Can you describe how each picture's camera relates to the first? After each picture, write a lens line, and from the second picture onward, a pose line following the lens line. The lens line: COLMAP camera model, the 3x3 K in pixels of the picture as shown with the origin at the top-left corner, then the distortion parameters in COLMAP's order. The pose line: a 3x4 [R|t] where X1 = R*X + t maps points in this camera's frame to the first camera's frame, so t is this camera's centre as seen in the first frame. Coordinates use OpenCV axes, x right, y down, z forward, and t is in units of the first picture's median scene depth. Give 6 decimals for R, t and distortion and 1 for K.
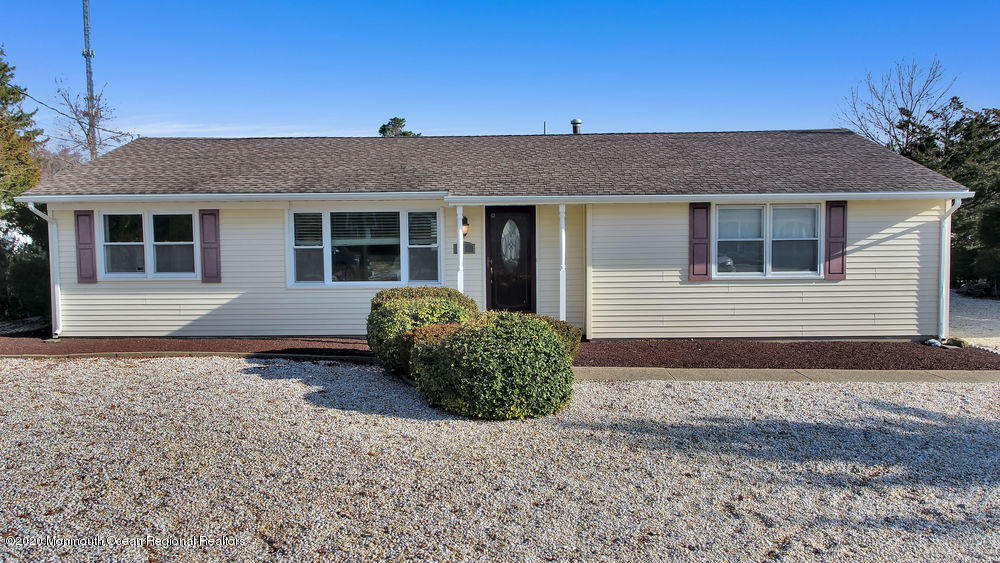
lens RADIAL K [[721.1, 0, 500.0], [0, 721.1, 281.5], [0, 0, 1]] dist [-0.002530, -0.004716]
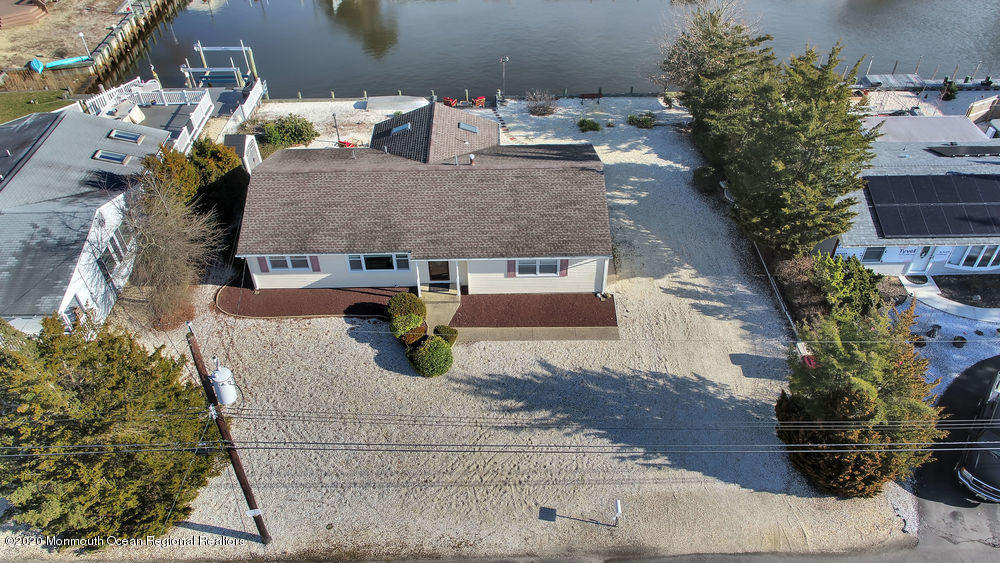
lens RADIAL K [[725.7, 0, 500.0], [0, 725.7, 281.5], [0, 0, 1]] dist [-0.001878, 0.001658]
pose [[0.999492, -0.025032, 0.019740, 0.184579], [0.007750, 0.791448, 0.611187, -1.575149], [-0.030922, -0.610723, 0.791240, -1.060743]]
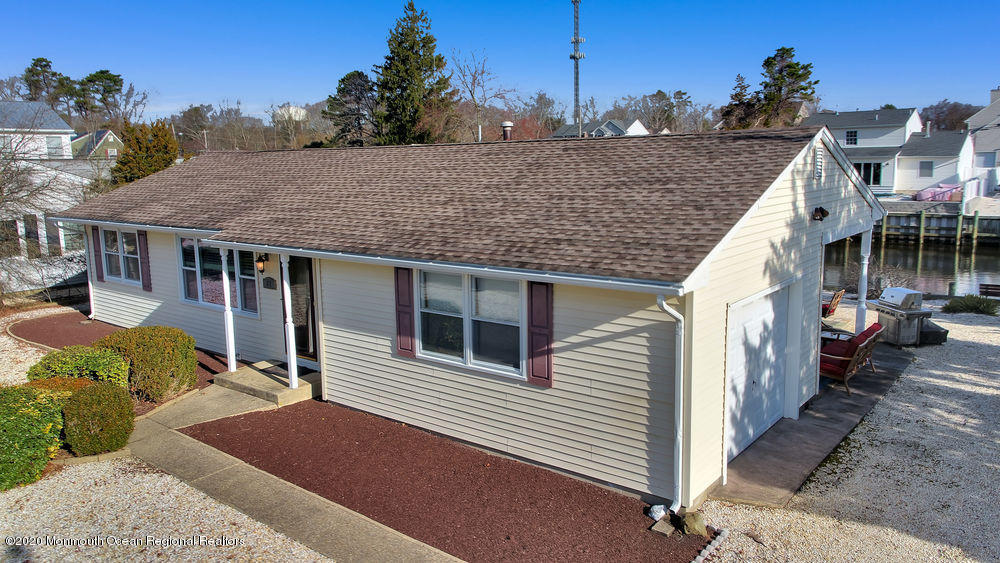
lens RADIAL K [[725.7, 0, 500.0], [0, 725.7, 281.5], [0, 0, 1]] dist [-0.001878, 0.001658]
pose [[0.795708, 0.092974, -0.598502, 0.845390], [-0.033409, 0.993381, 0.109899, -0.179098], [0.604759, -0.067452, 0.793547, 0.421119]]
